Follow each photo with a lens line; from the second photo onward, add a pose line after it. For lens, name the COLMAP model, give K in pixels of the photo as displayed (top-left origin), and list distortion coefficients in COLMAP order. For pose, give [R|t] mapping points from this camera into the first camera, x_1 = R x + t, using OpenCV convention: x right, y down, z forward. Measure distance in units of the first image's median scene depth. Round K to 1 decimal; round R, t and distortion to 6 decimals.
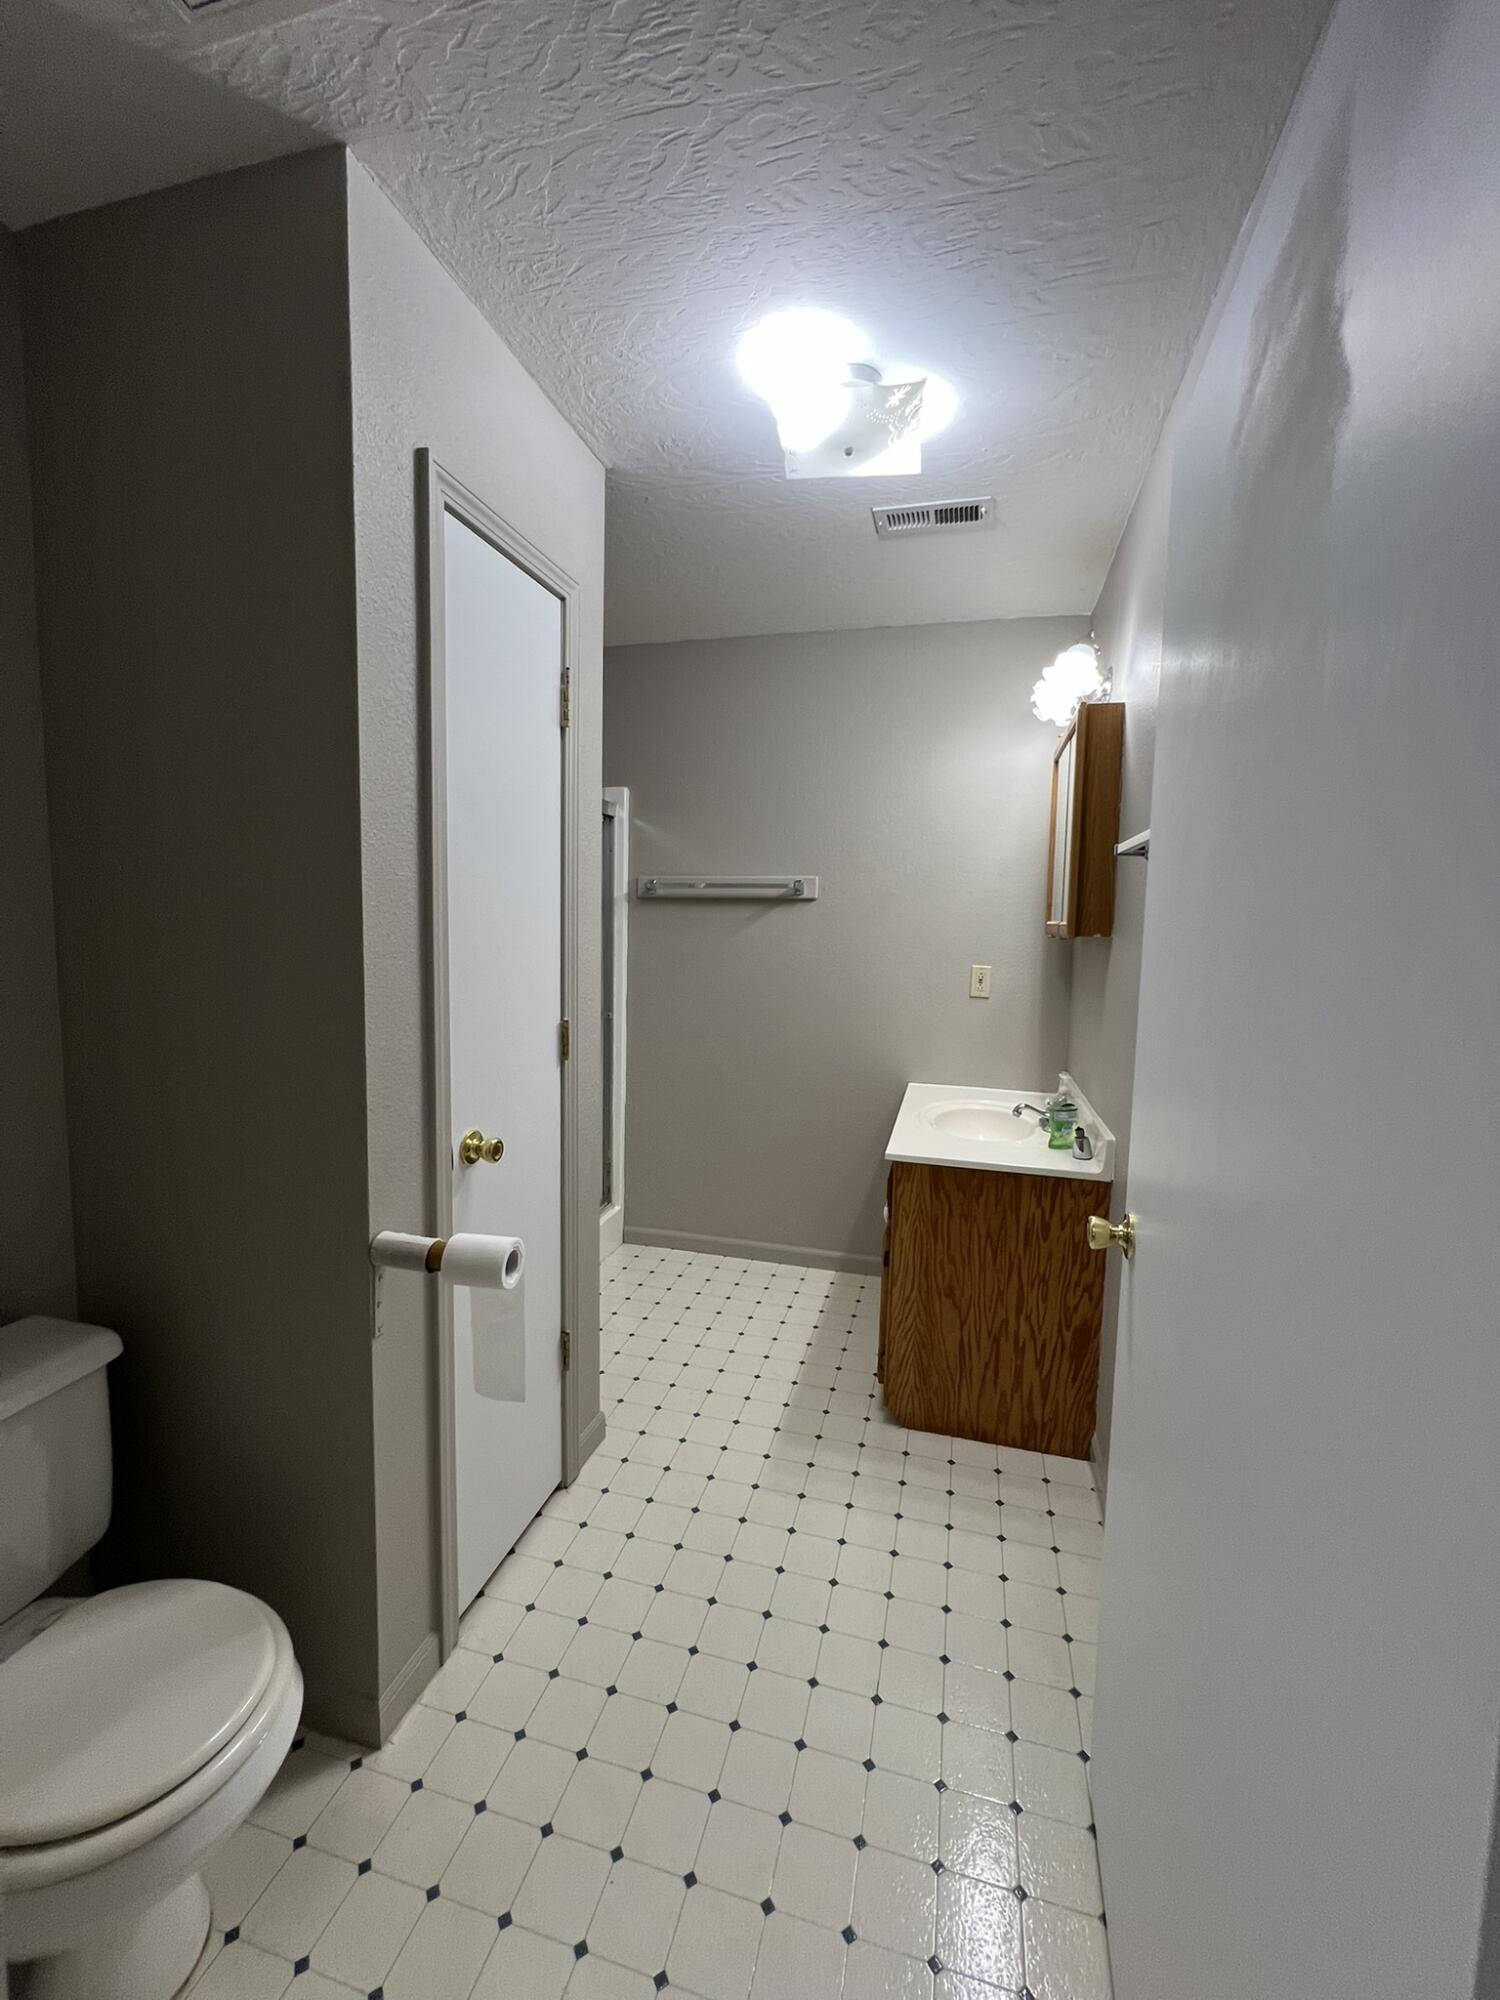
lens RADIAL K [[796.7, 0, 758.2], [0, 796.7, 989.1], [0, 0, 1]] dist [-0.000962, -0.000550]
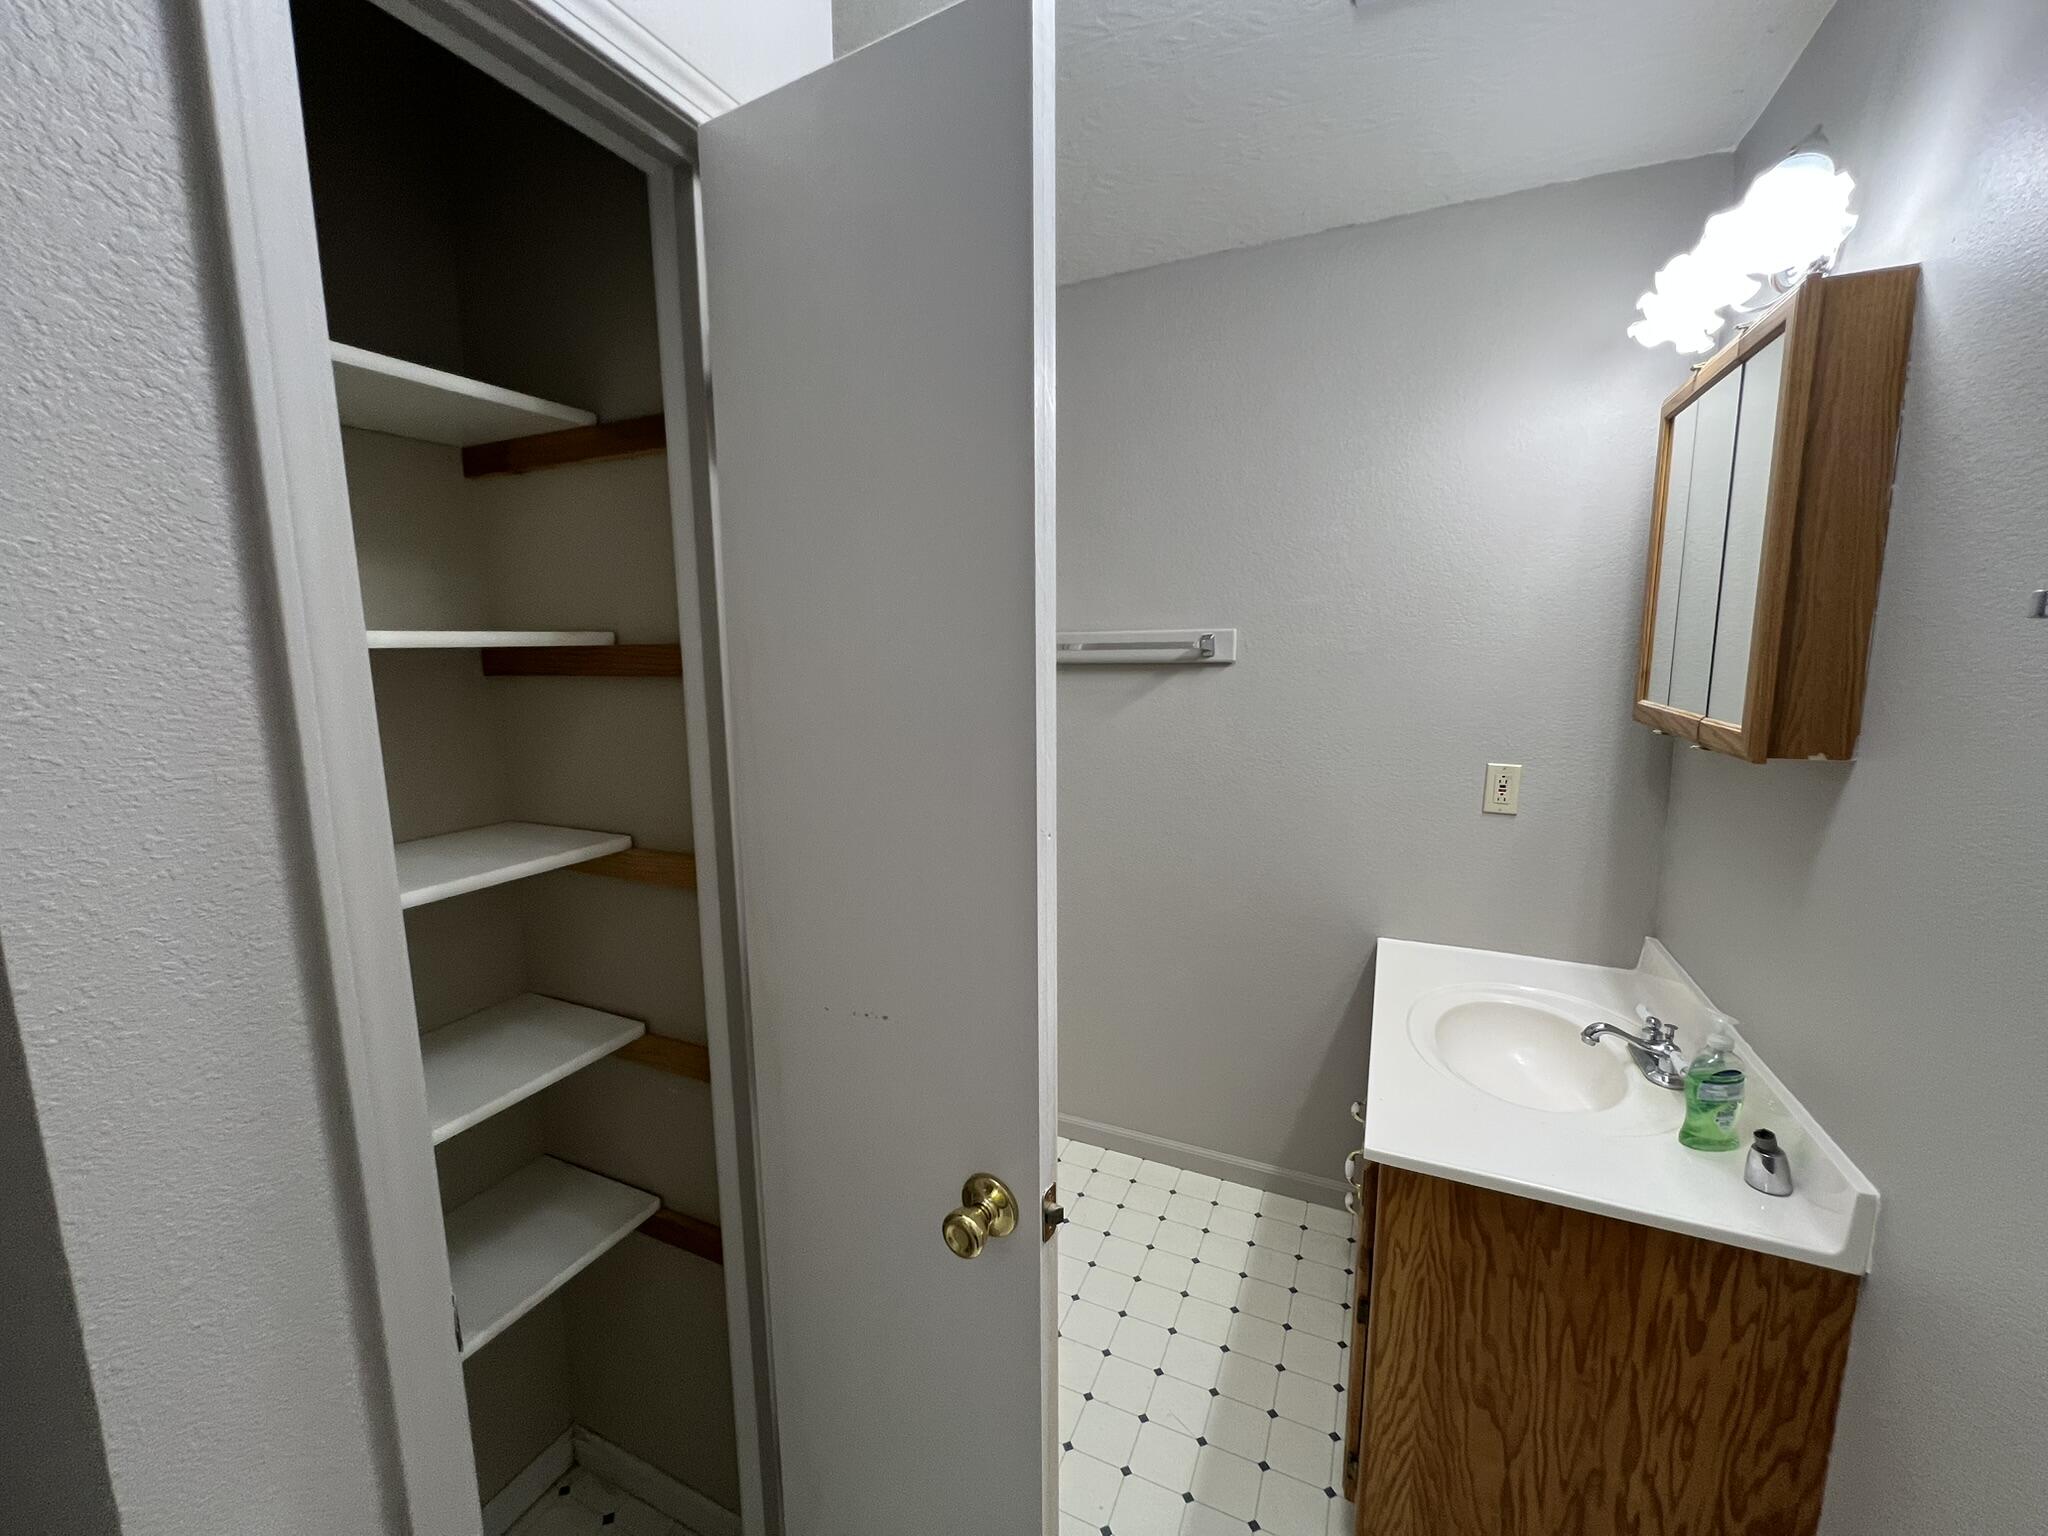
lens RADIAL K [[820.1, 0, 1018.7], [0, 820.1, 764.1], [0, 0, 1]] dist [0.000039, -0.000092]
pose [[0.983782, -0.006420, -0.179253, 0.024544], [0.016908, 0.998228, 0.057047, -0.097780], [0.178570, -0.059152, 0.982148, 0.393943]]
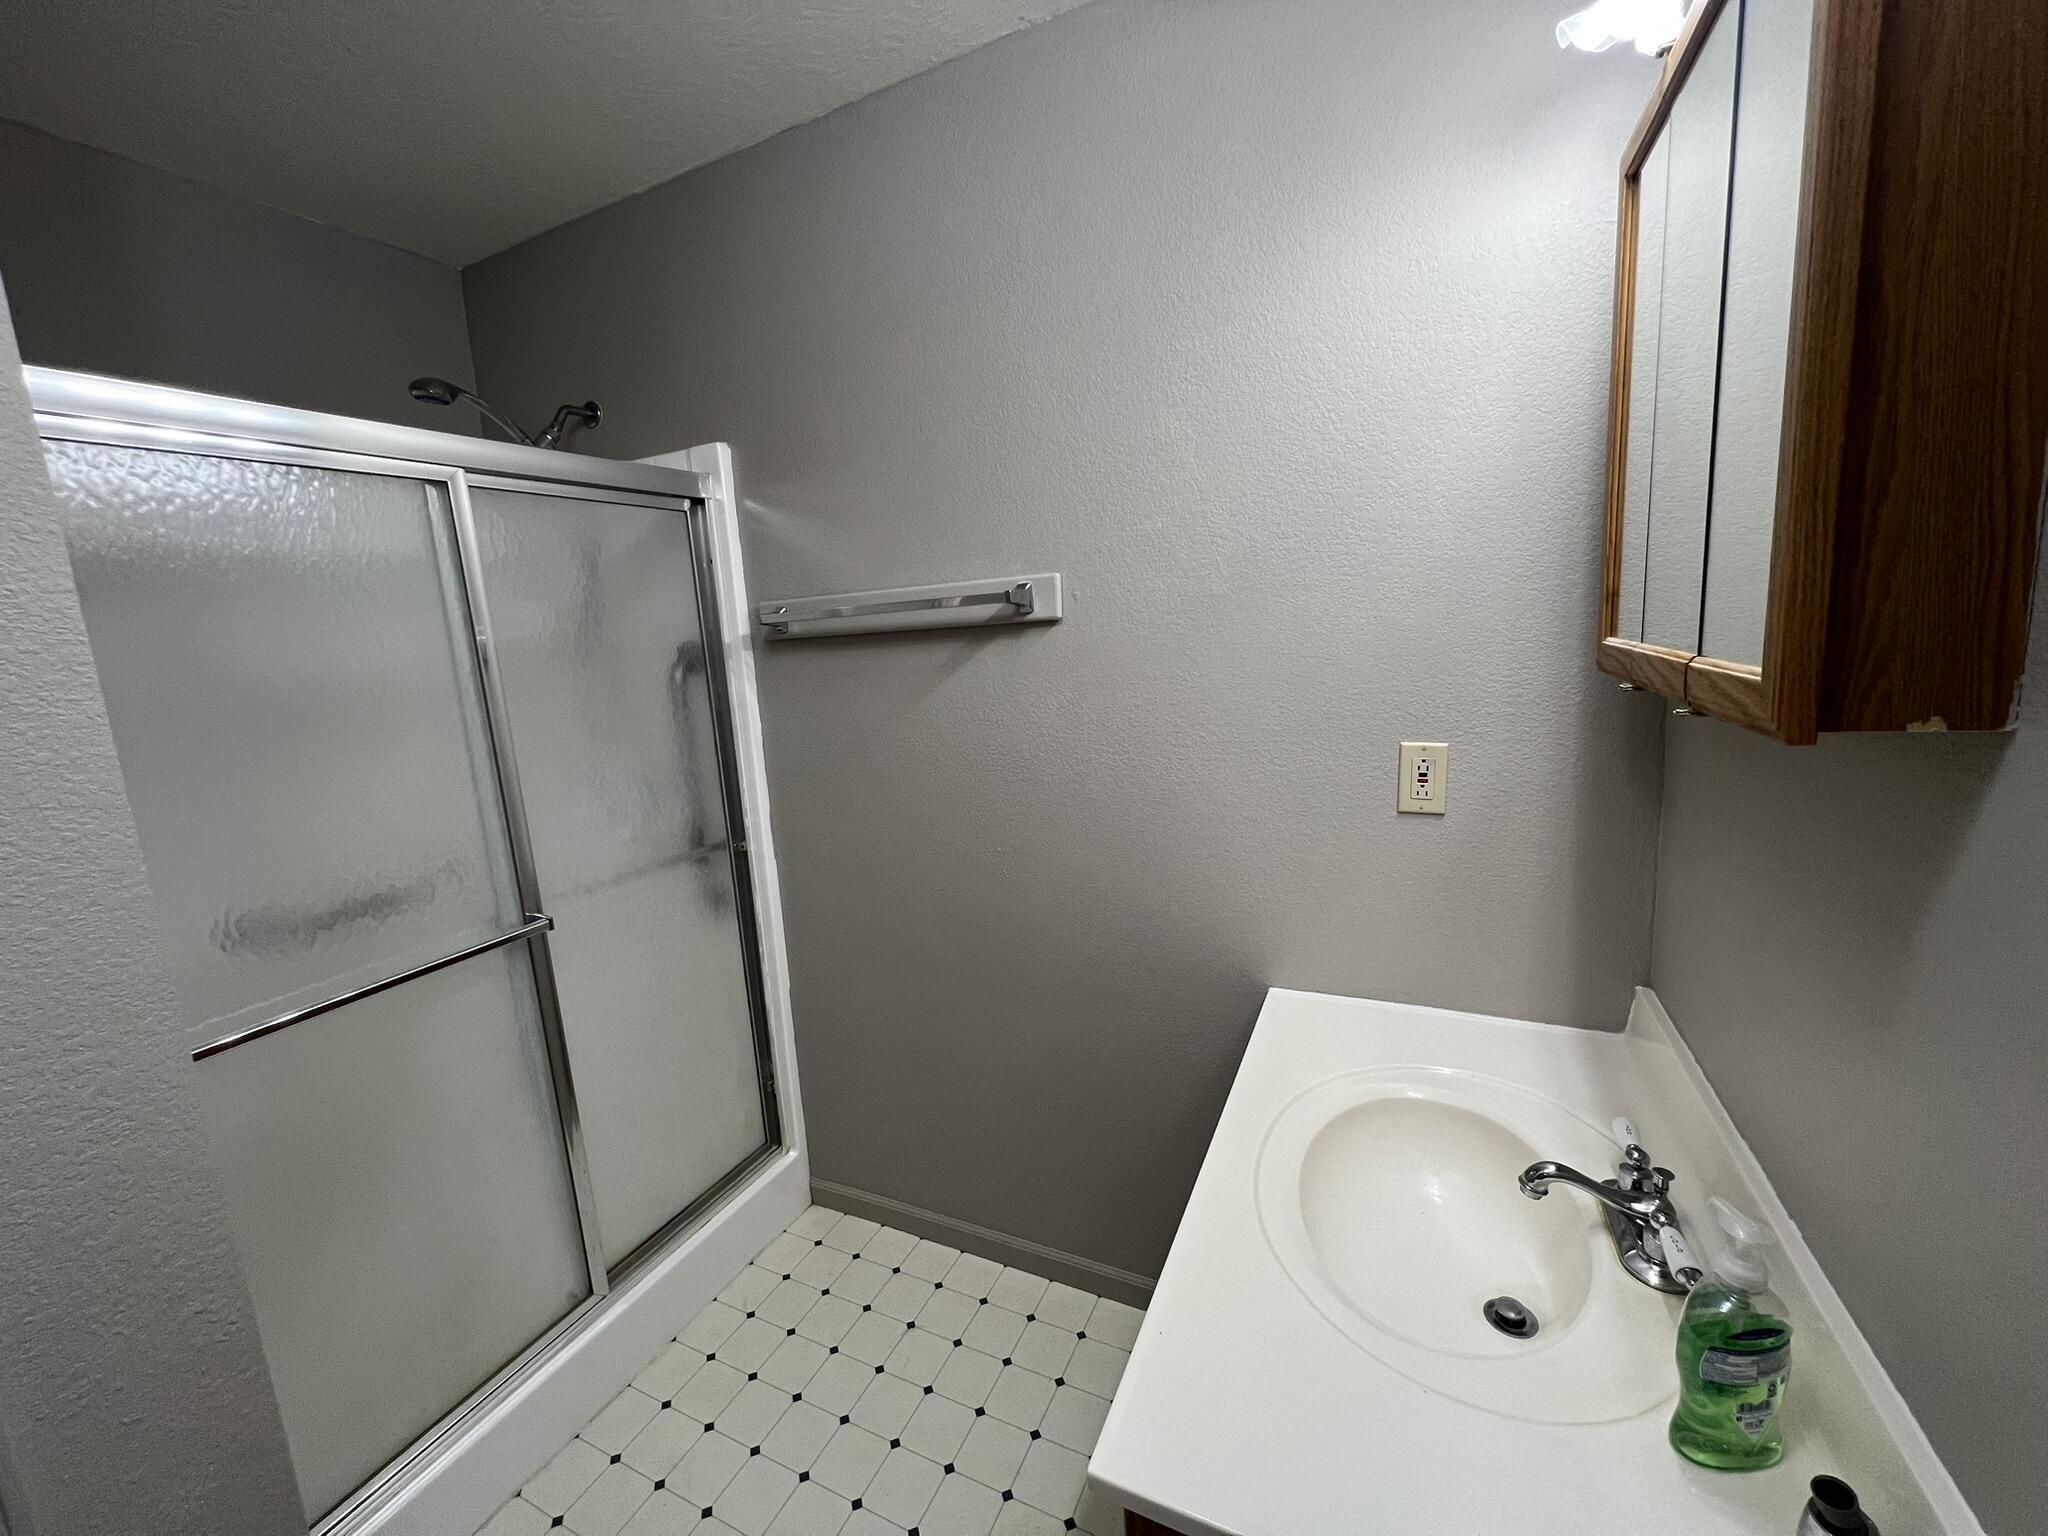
lens RADIAL K [[815.8, 0, 1020.4], [0, 815.8, 763.2], [0, 0, 1]] dist [-0.000962, -0.000550]
pose [[0.977461, -0.049933, -0.205124, 0.207164], [0.066429, 0.995018, 0.074333, -0.089143], [0.200390, -0.086284, 0.975909, 0.691407]]
